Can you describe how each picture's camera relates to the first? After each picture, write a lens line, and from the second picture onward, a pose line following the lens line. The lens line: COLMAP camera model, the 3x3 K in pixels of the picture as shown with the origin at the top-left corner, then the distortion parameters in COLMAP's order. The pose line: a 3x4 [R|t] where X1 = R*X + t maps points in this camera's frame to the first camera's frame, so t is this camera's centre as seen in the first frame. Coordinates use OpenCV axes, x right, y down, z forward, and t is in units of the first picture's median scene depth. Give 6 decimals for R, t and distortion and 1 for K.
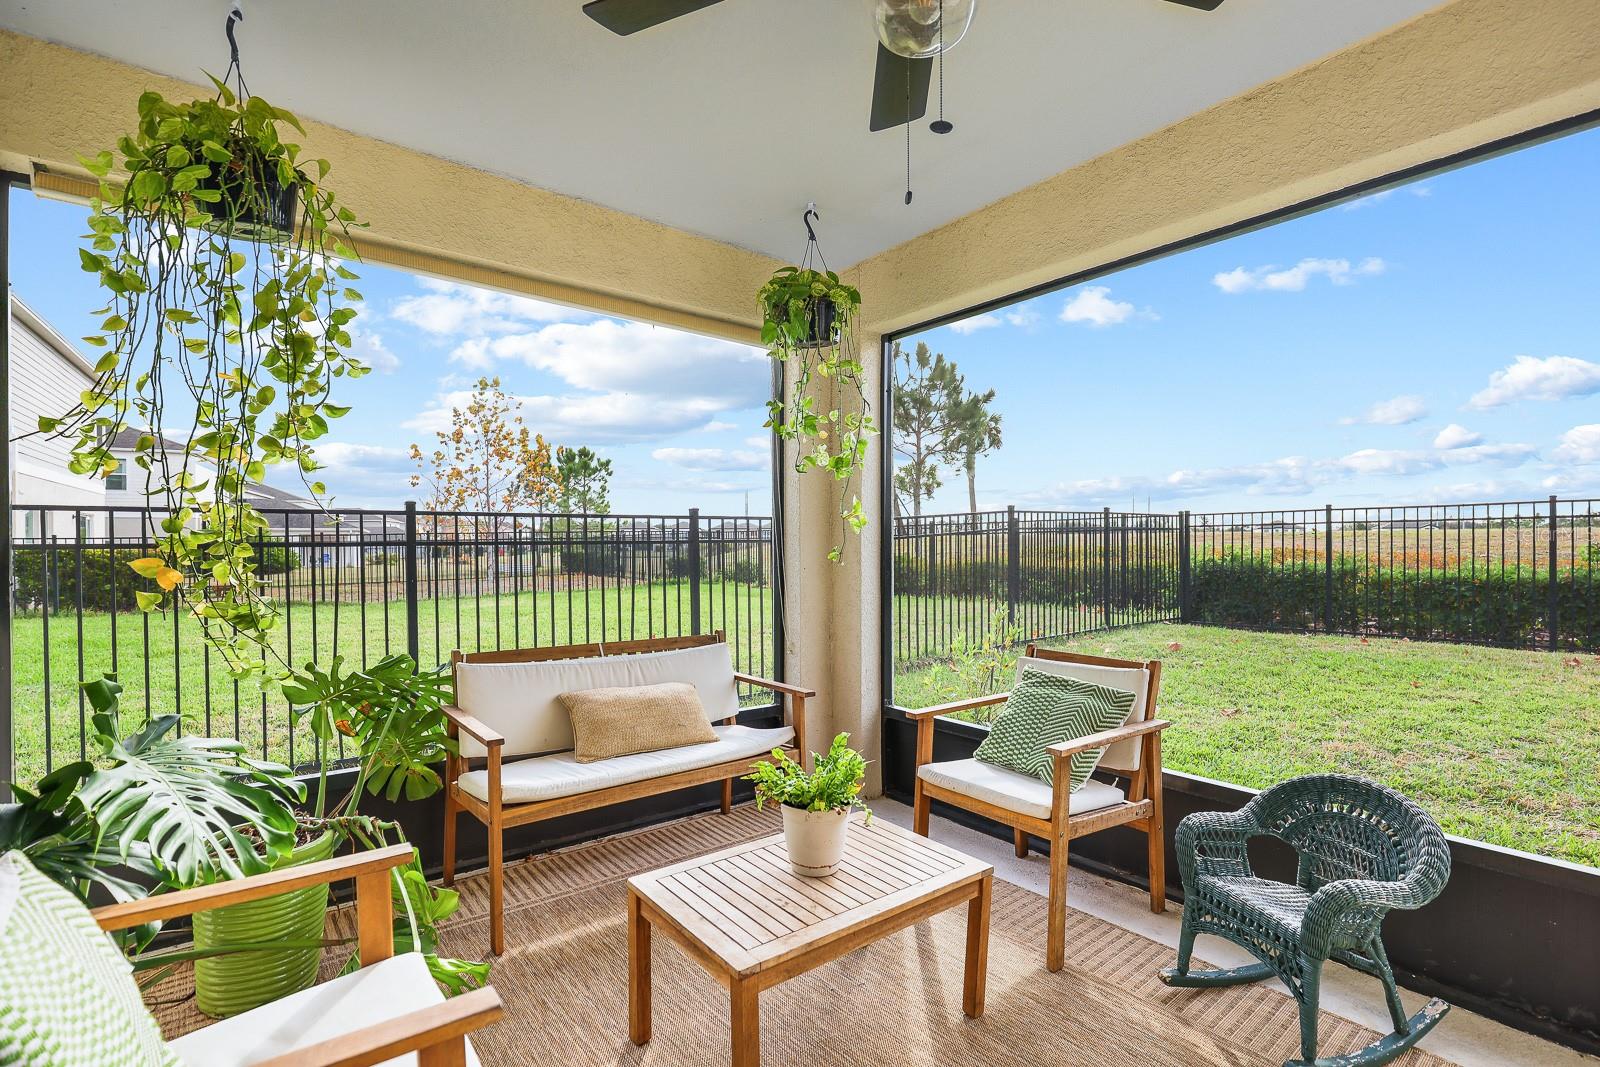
lens RADIAL K [[744.0, 0, 802.3], [0, 744.0, 538.6], [0, 0, 1]] dist [-0.003972, -0.000211]
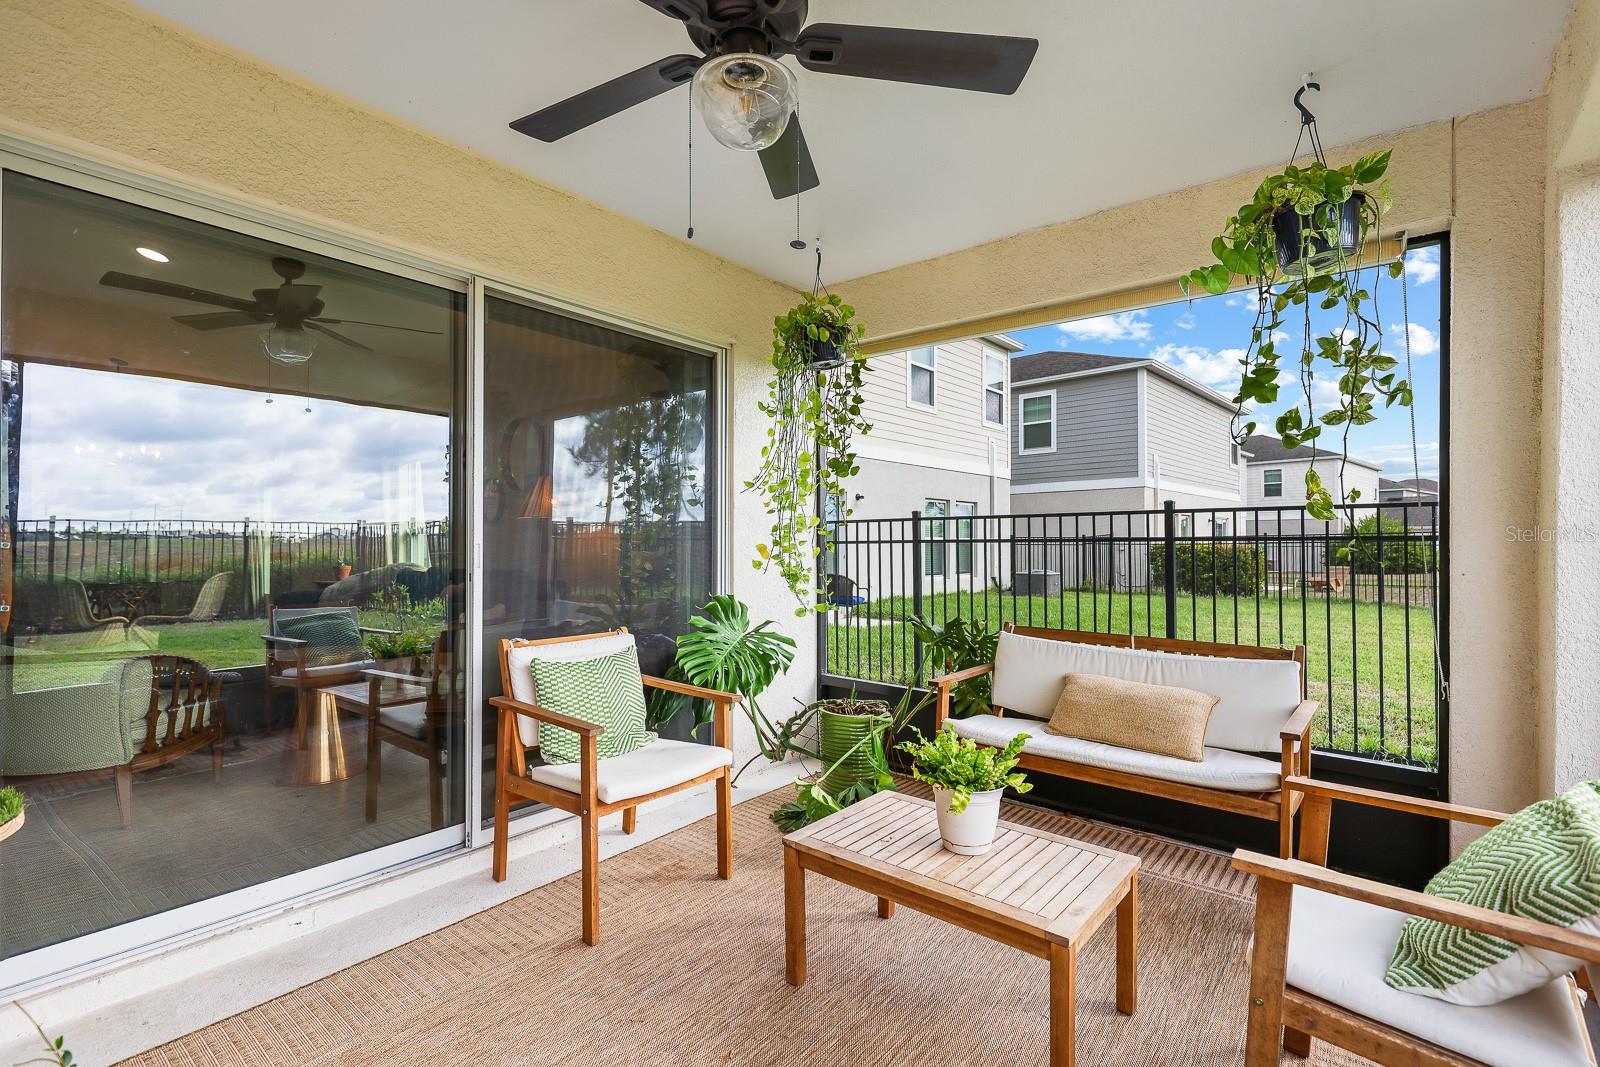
lens RADIAL K [[740.9, 0, 801.0], [0, 740.9, 538.9], [0, 0, 1]] dist [0.001135, -0.000051]
pose [[0.201903, -0.005165, -0.979392, 0.655829], [0.011658, 0.999928, -0.002870, 0.005416], [0.979336, -0.010838, 0.201949, 0.371900]]
